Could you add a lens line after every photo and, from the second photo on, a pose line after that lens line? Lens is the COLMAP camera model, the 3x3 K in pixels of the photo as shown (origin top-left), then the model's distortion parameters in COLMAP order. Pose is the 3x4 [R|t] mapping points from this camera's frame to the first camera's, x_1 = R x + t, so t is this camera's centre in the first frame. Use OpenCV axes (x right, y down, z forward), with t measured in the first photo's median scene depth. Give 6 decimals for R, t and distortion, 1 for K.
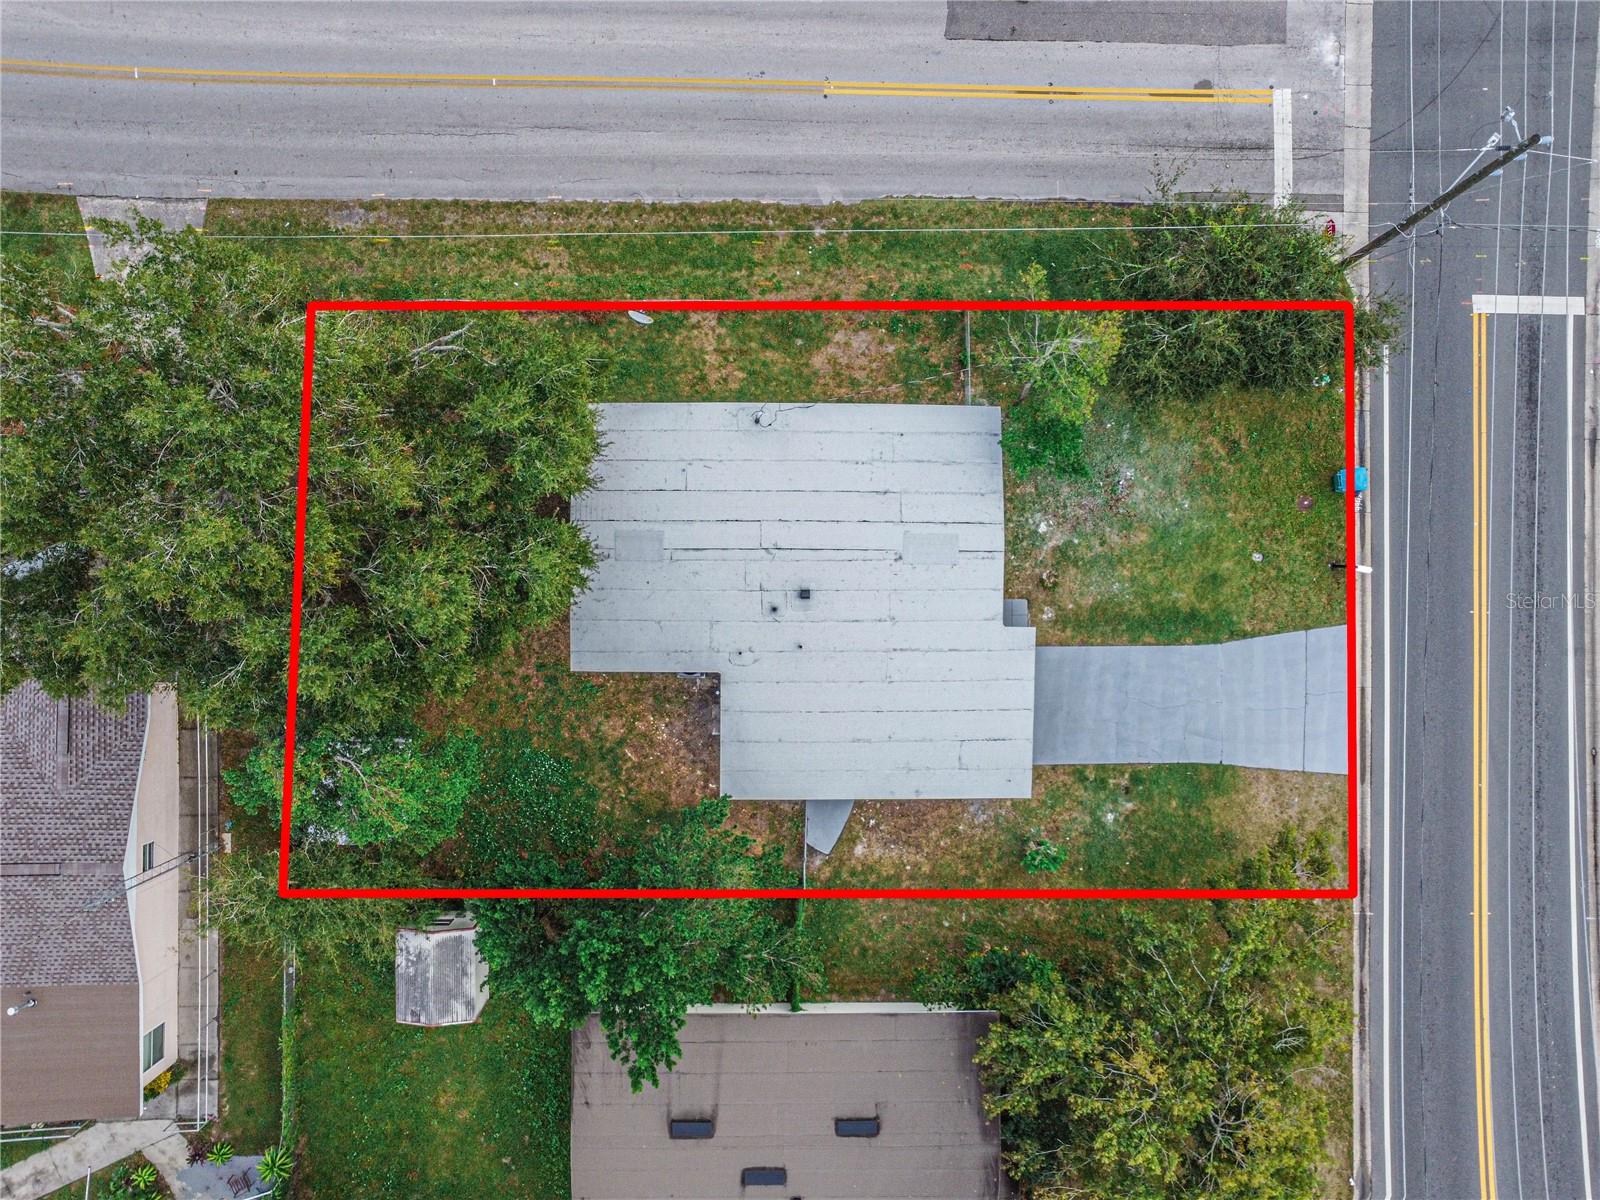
lens RADIAL K [[1193.8, 0, 799.0], [0, 1193.8, 595.9], [0, 0, 1]] dist [-0.160547, 0.238081]
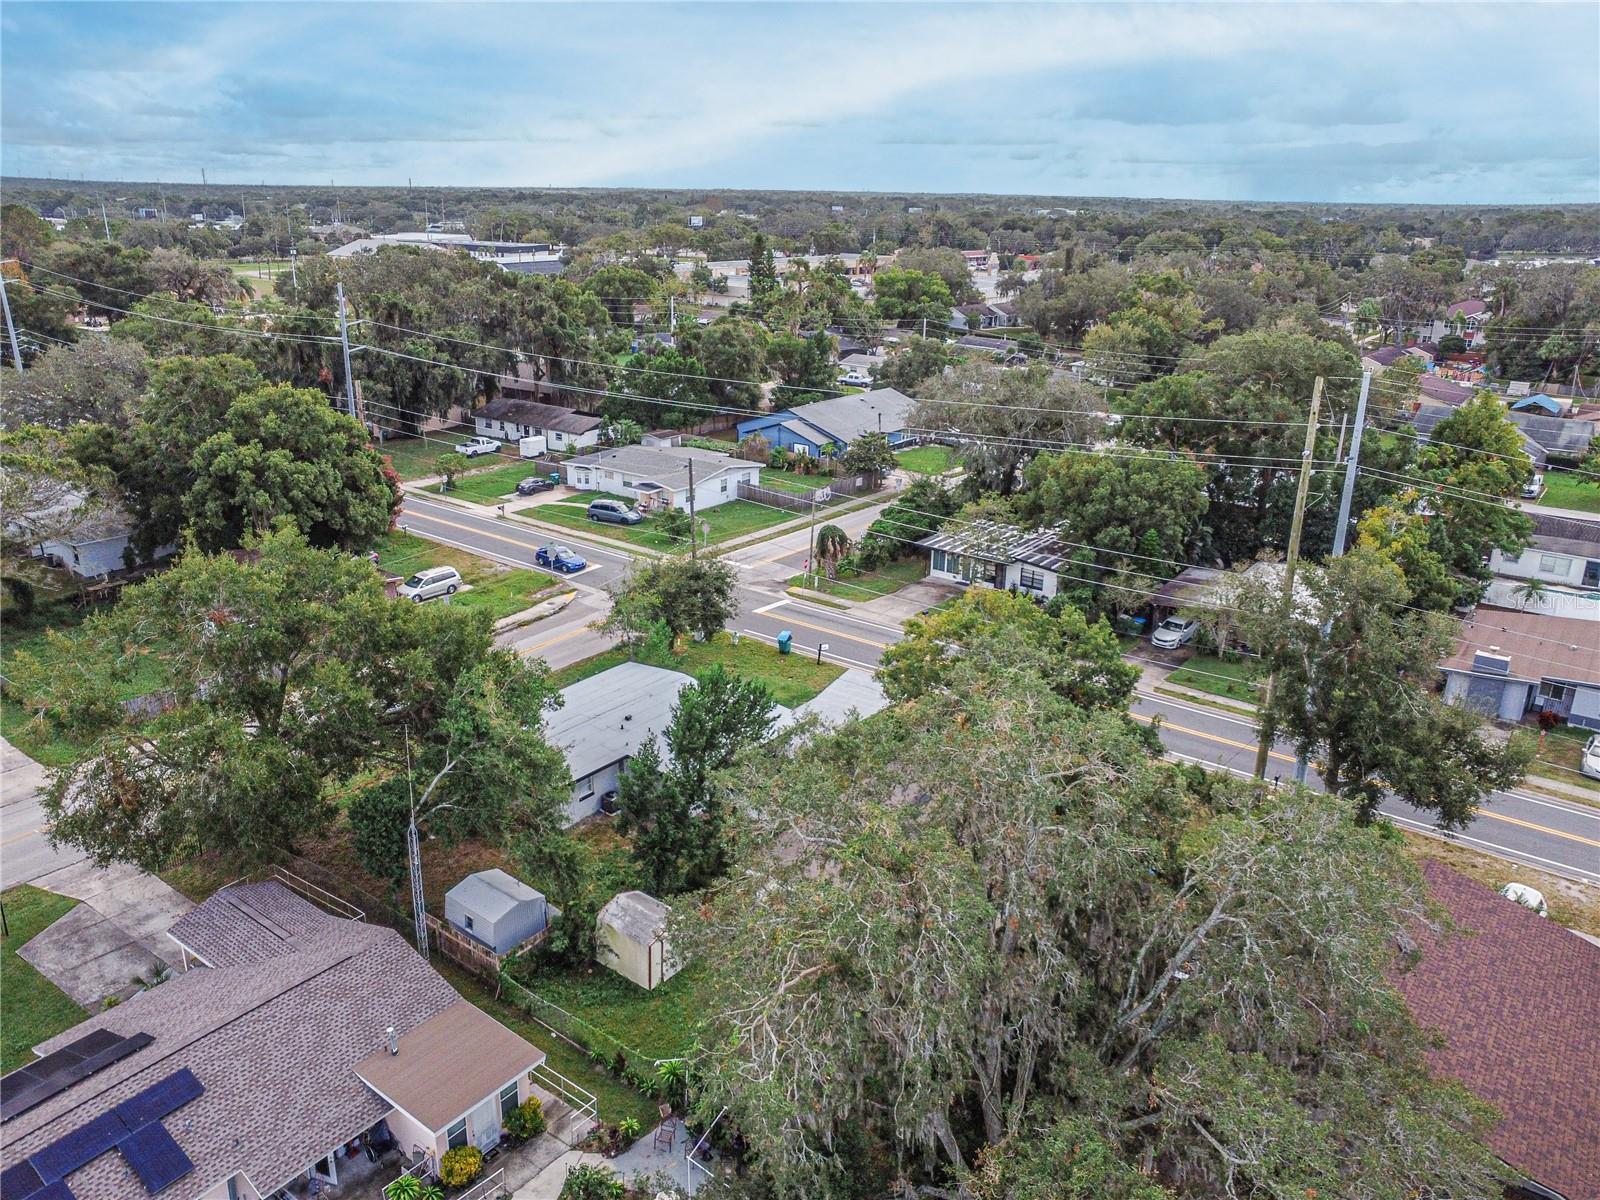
lens RADIAL K [[1193.8, 0, 799.0], [0, 1193.8, 595.9], [0, 0, 1]] dist [-0.160547, 0.238081]
pose [[0.594025, -0.279275, 0.754414, -0.992744], [0.804446, 0.207762, -0.556509, 1.010326], [-0.001319, 0.937465, 0.348078, 0.234657]]
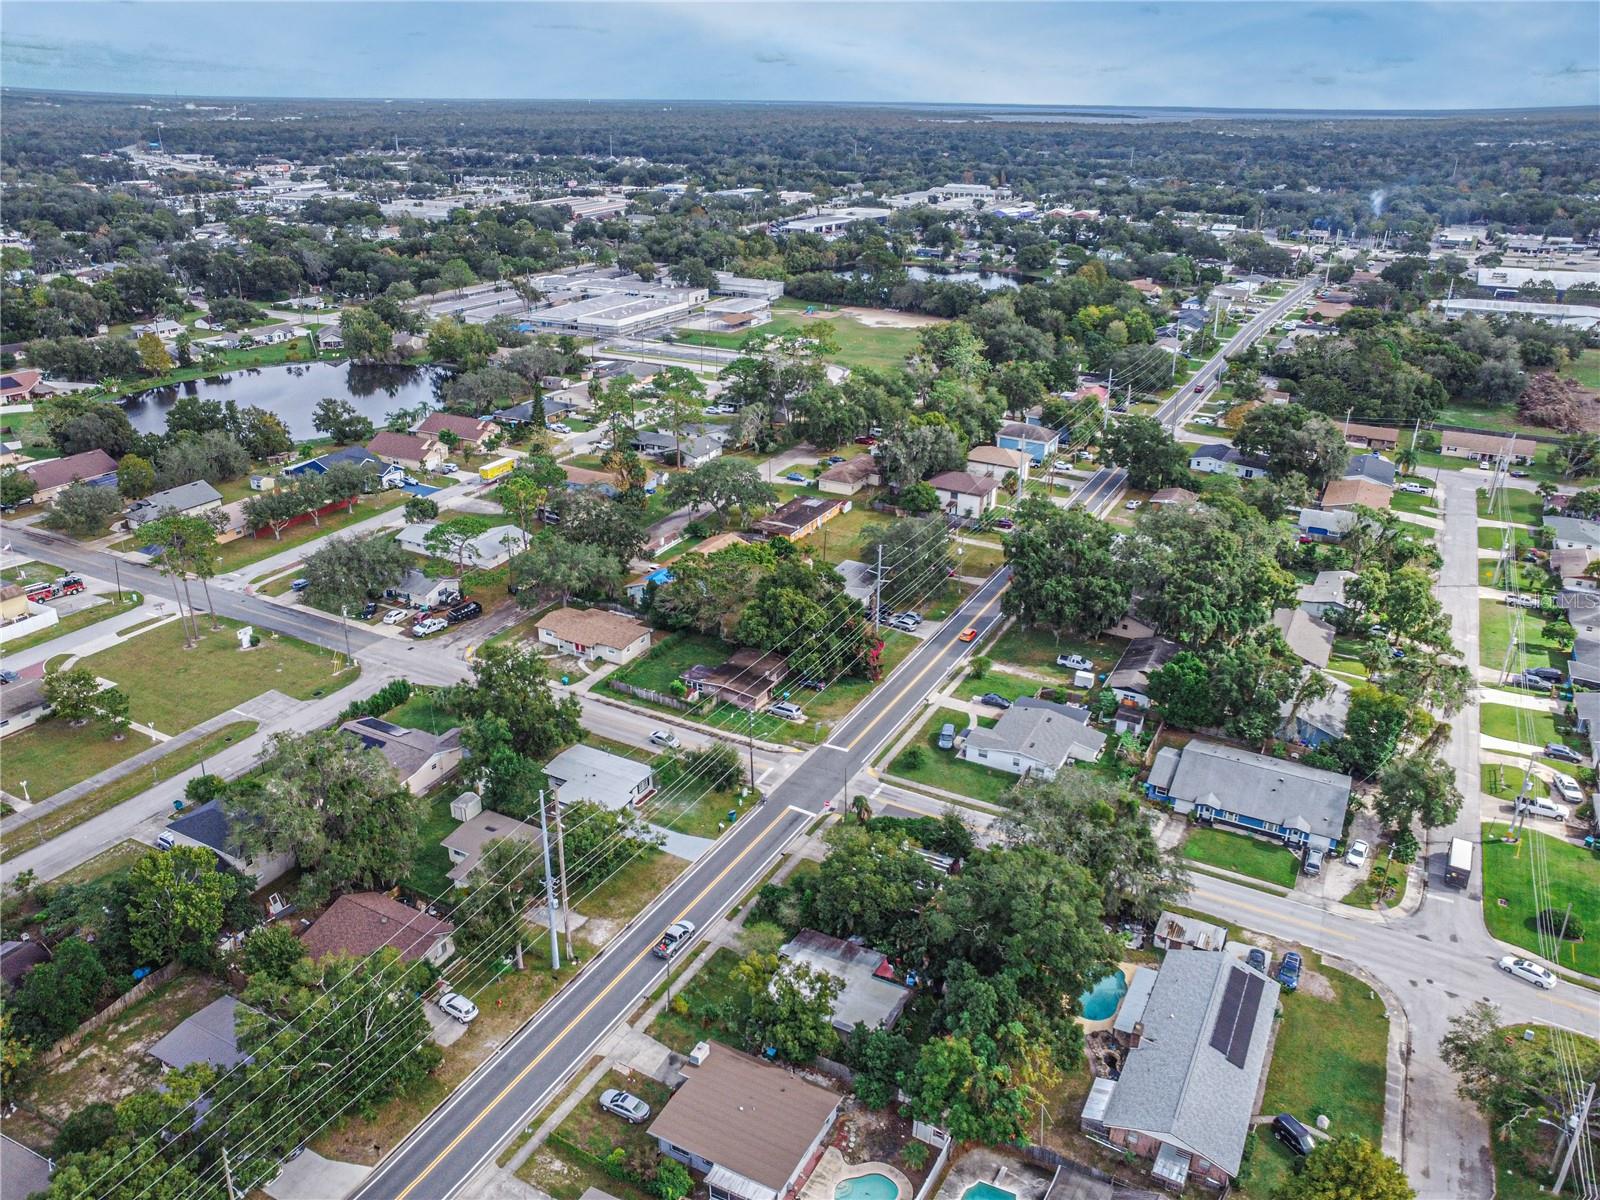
lens RADIAL K [[1193.8, 0, 799.0], [0, 1193.8, 595.9], [0, 0, 1]] dist [-0.160547, 0.238081]
pose [[0.887897, 0.170763, -0.427176, 2.152378], [-0.460000, 0.342227, -0.819317, 2.665998], [0.006282, 0.923970, 0.382413, -1.094067]]
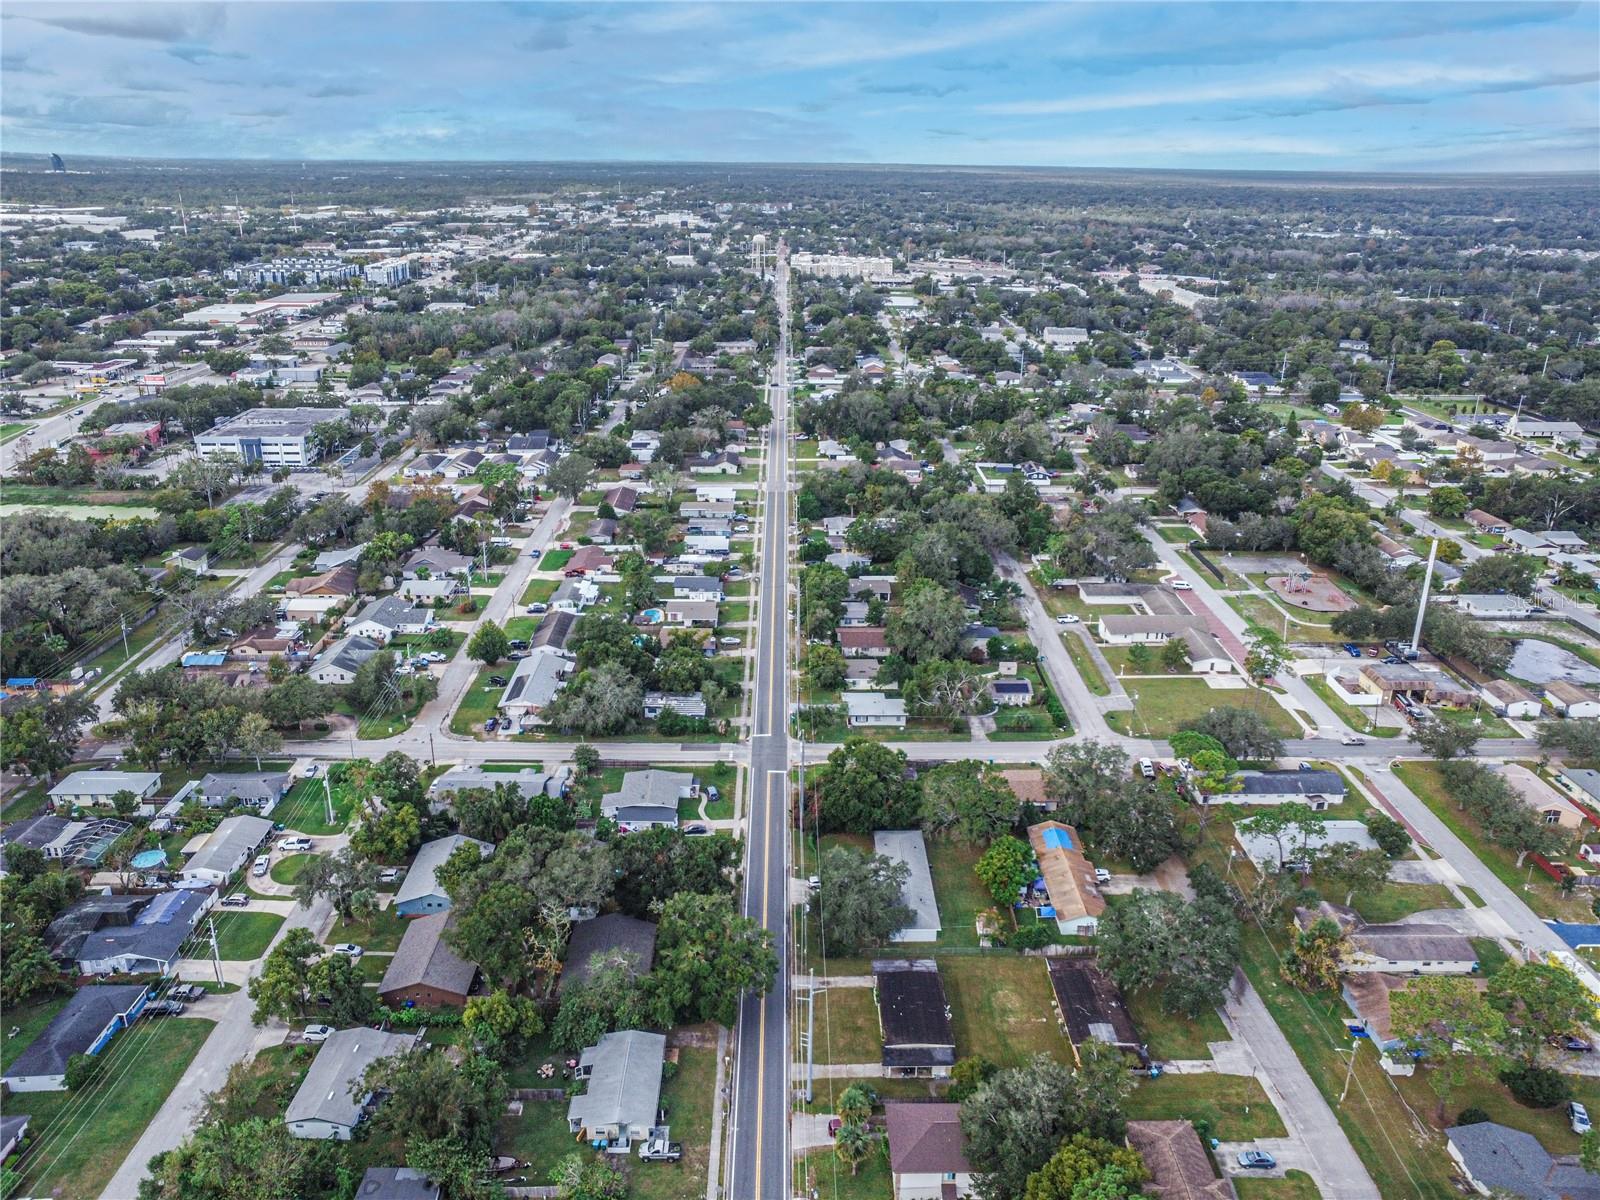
lens RADIAL K [[1193.8, 0, 799.0], [0, 1193.8, 595.9], [0, 0, 1]] dist [-0.160547, 0.238081]
pose [[-0.998827, -0.026481, -0.040533, 0.722143], [-0.028579, -0.353317, 0.935067, -6.099314], [-0.039083, 0.935129, 0.352146, -2.000440]]
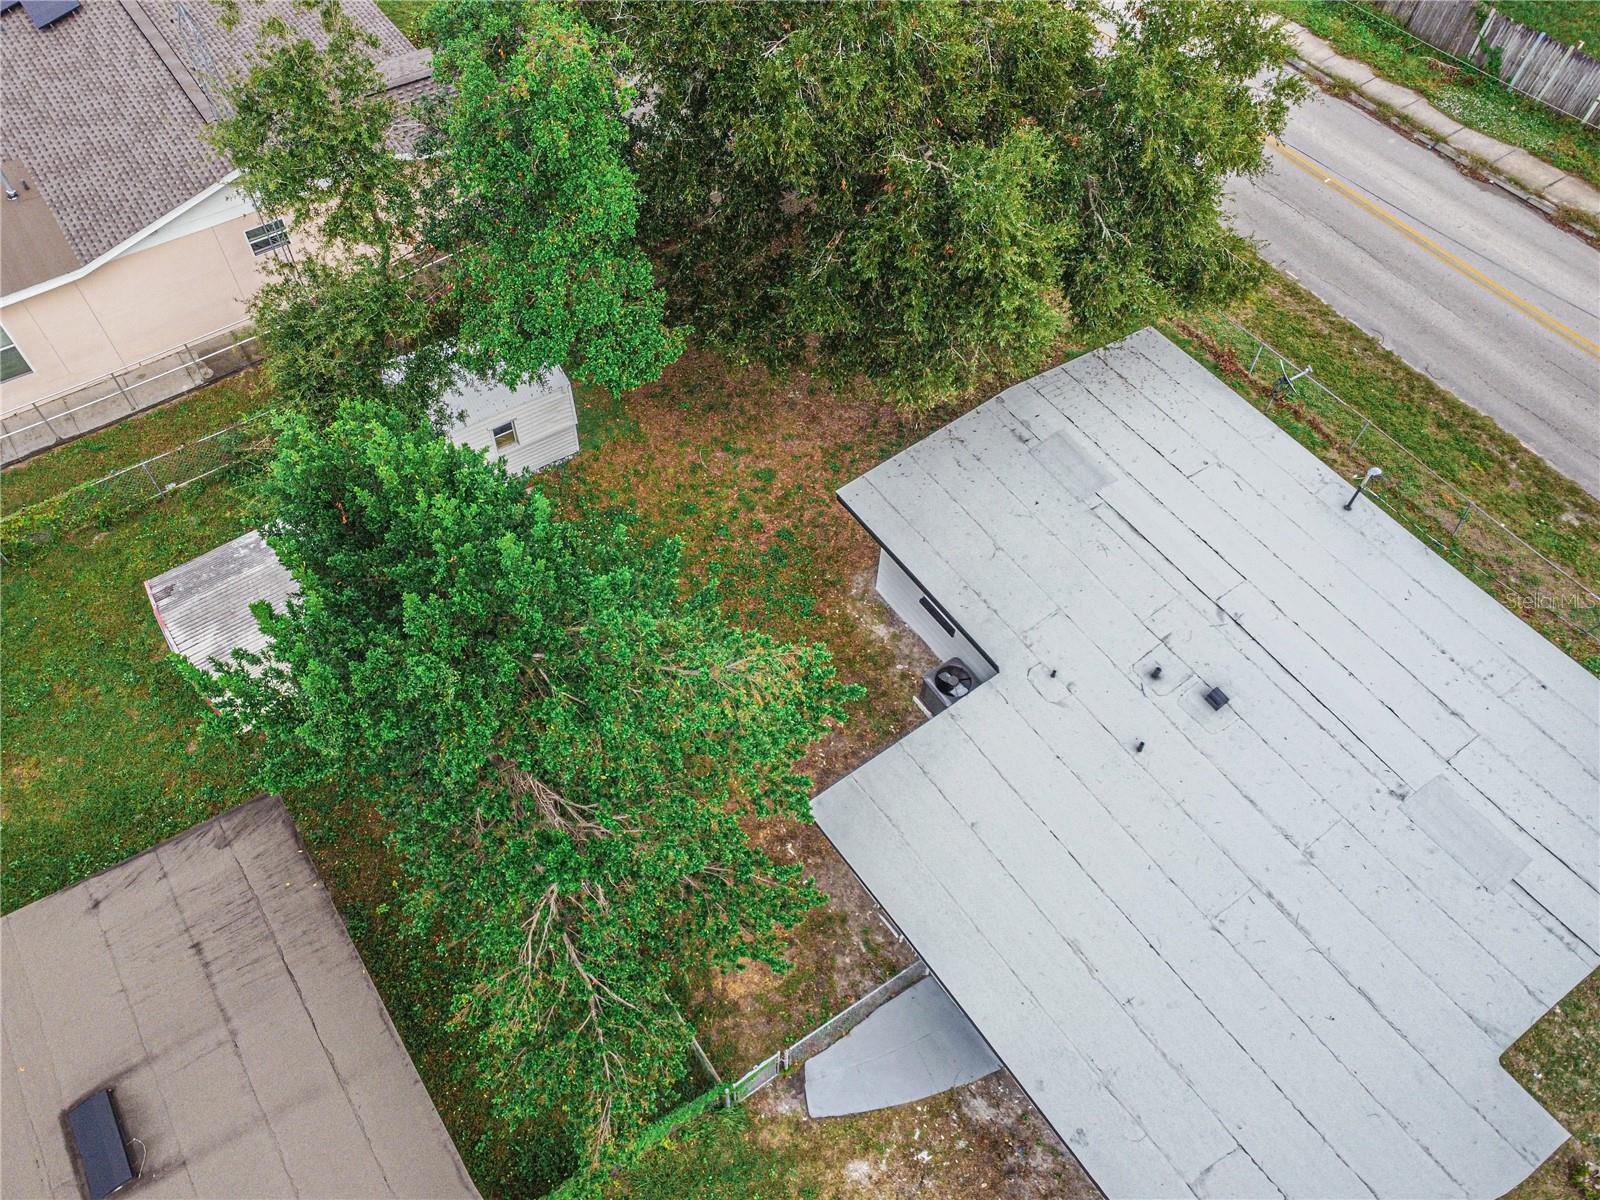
lens RADIAL K [[1193.8, 0, 799.0], [0, 1193.8, 595.9], [0, 0, 1]] dist [-0.160547, 0.238081]
pose [[0.582912, 0.650852, -0.486421, 0.111000], [-0.812533, 0.468205, -0.347238, 0.284599], [0.001744, 0.597643, 0.801761, 0.511862]]
